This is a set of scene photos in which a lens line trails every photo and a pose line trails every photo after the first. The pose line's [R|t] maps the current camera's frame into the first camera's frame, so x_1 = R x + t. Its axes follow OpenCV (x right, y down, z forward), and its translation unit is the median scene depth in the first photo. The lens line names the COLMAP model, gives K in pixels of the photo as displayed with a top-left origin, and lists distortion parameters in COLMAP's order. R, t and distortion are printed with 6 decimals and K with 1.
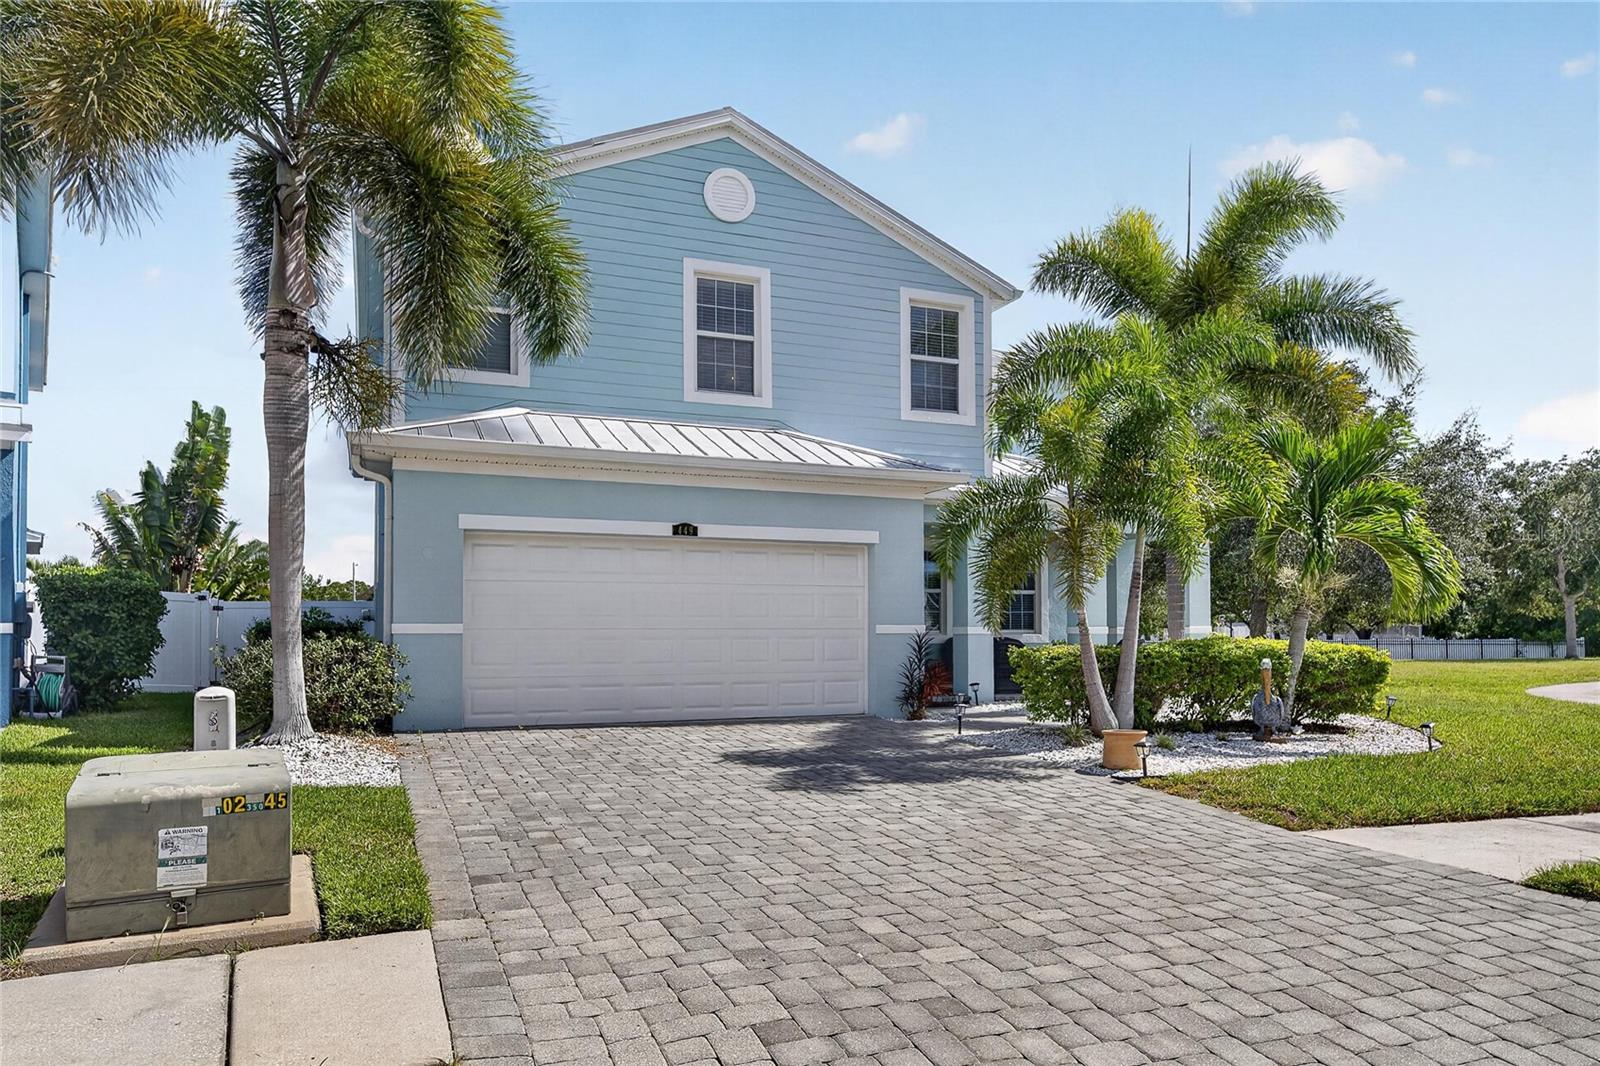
lens RADIAL K [[1077.0, 0, 801.3], [0, 1077.0, 628.1], [0, 0, 1]] dist [-0.002830, -0.000599]
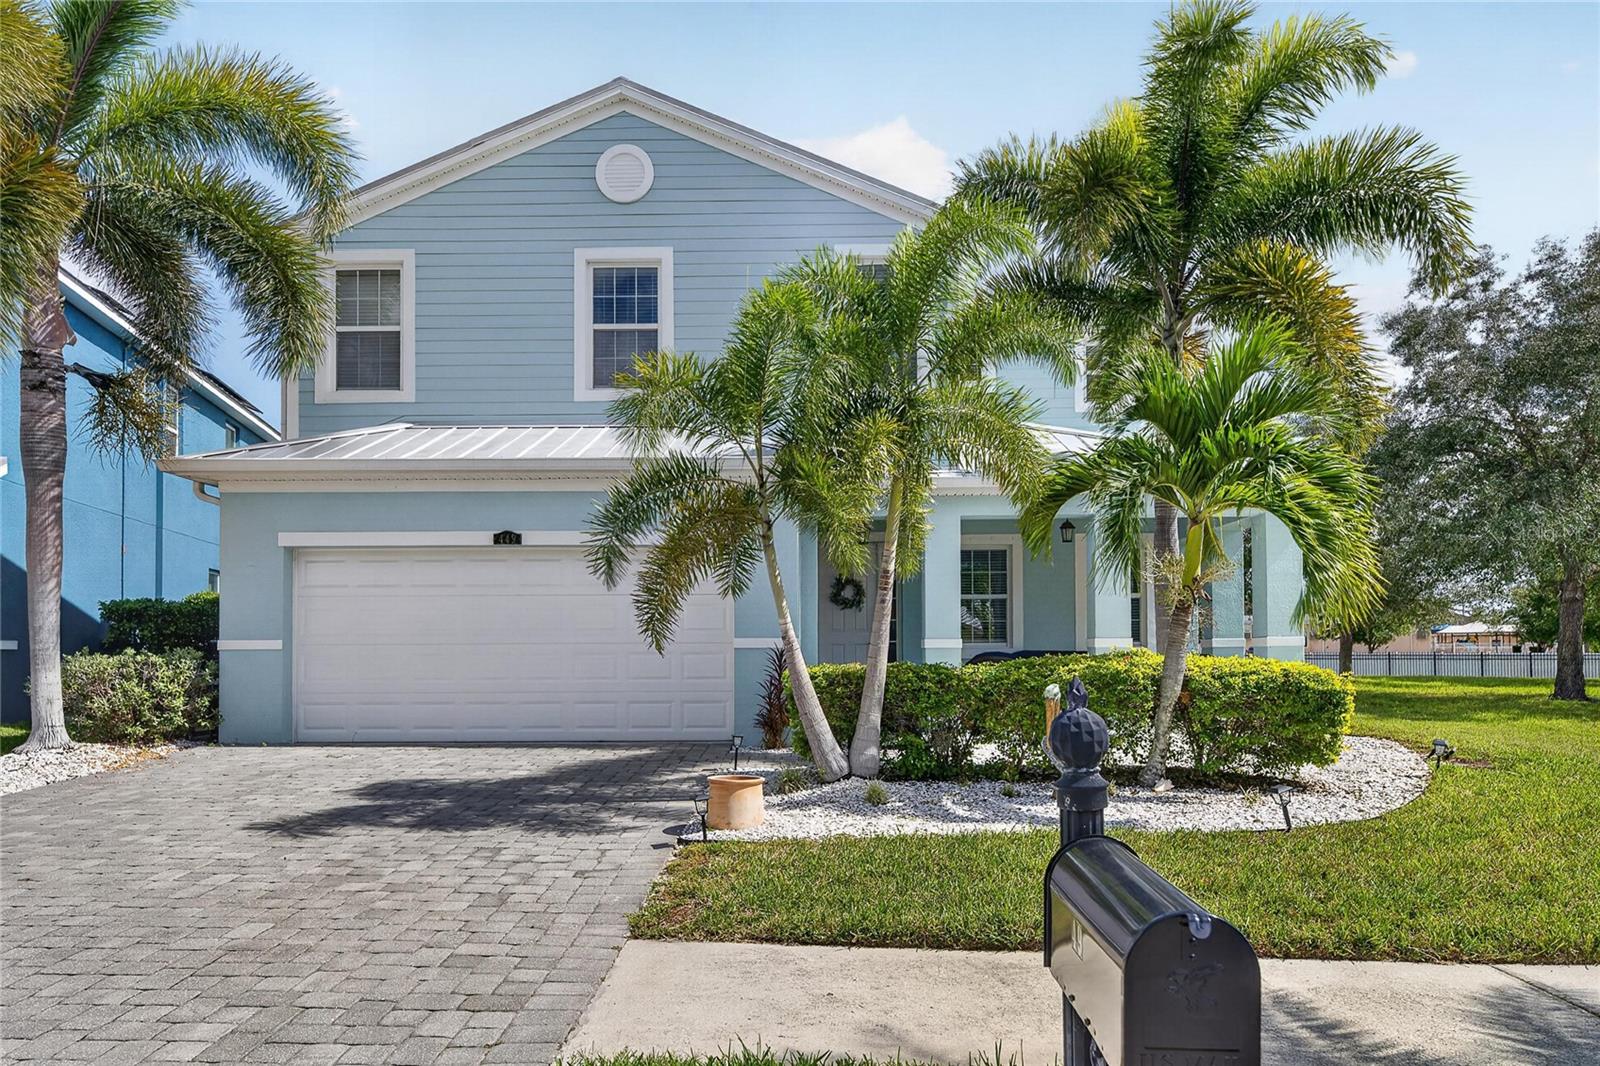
lens RADIAL K [[1101.0, 0, 800.1], [0, 1101.0, 630.7], [0, 0, 1]] dist [0.010024, 0.003280]
pose [[0.916272, -0.006723, -0.400501, 0.456636], [0.003815, 0.999960, -0.008059, -0.001738], [0.400540, 0.005856, 0.916261, 0.198839]]
